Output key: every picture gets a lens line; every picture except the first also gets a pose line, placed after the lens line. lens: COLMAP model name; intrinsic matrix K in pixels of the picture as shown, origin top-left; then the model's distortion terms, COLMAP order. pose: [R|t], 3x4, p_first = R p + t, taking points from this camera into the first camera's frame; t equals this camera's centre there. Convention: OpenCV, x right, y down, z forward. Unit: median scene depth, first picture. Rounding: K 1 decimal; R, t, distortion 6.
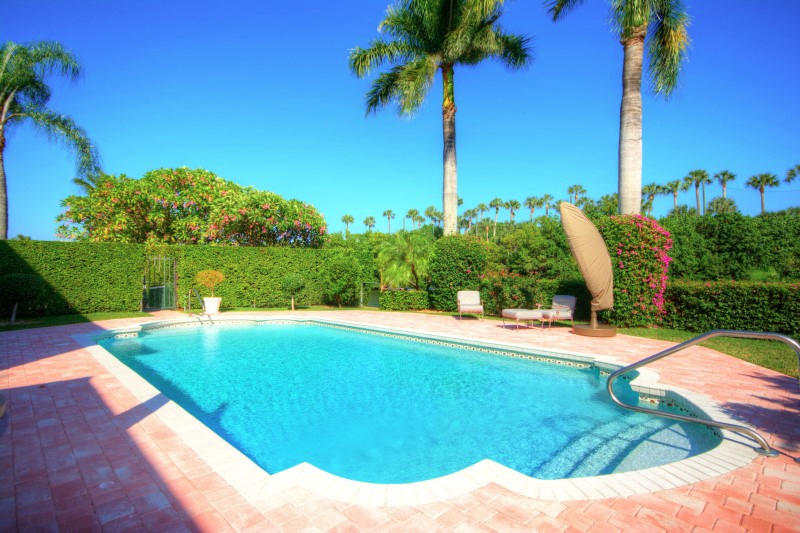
lens RADIAL K [[377.6, 0, 398.2], [0, 377.6, 267.3], [0, 0, 1]] dist [0.001711, 0.000365]
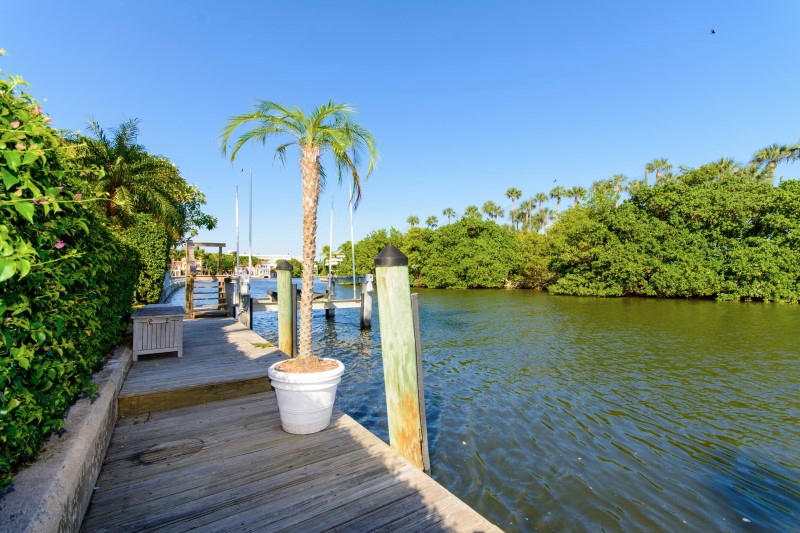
lens RADIAL K [[341.7, 0, 401.0], [0, 341.7, 266.5], [0, 0, 1]] dist [0.004869, -0.000281]
pose [[0.967404, -0.002364, -0.253227, 0.109650], [-0.000009, 0.999956, -0.009370, 0.013103], [0.253238, 0.009067, 0.967362, 0.135216]]
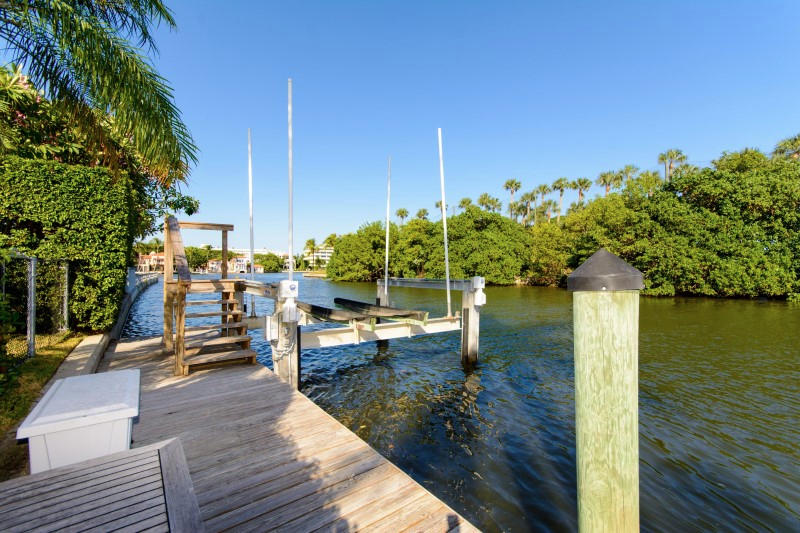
lens RADIAL K [[341.7, 0, 401.8], [0, 341.7, 265.8], [0, 0, 1]] dist [0.004869, -0.000281]
pose [[0.981689, 0.001205, -0.190485, 0.057494], [-0.000405, 0.999991, 0.004237, 0.011777], [0.190488, -0.004082, 0.981681, 0.181642]]
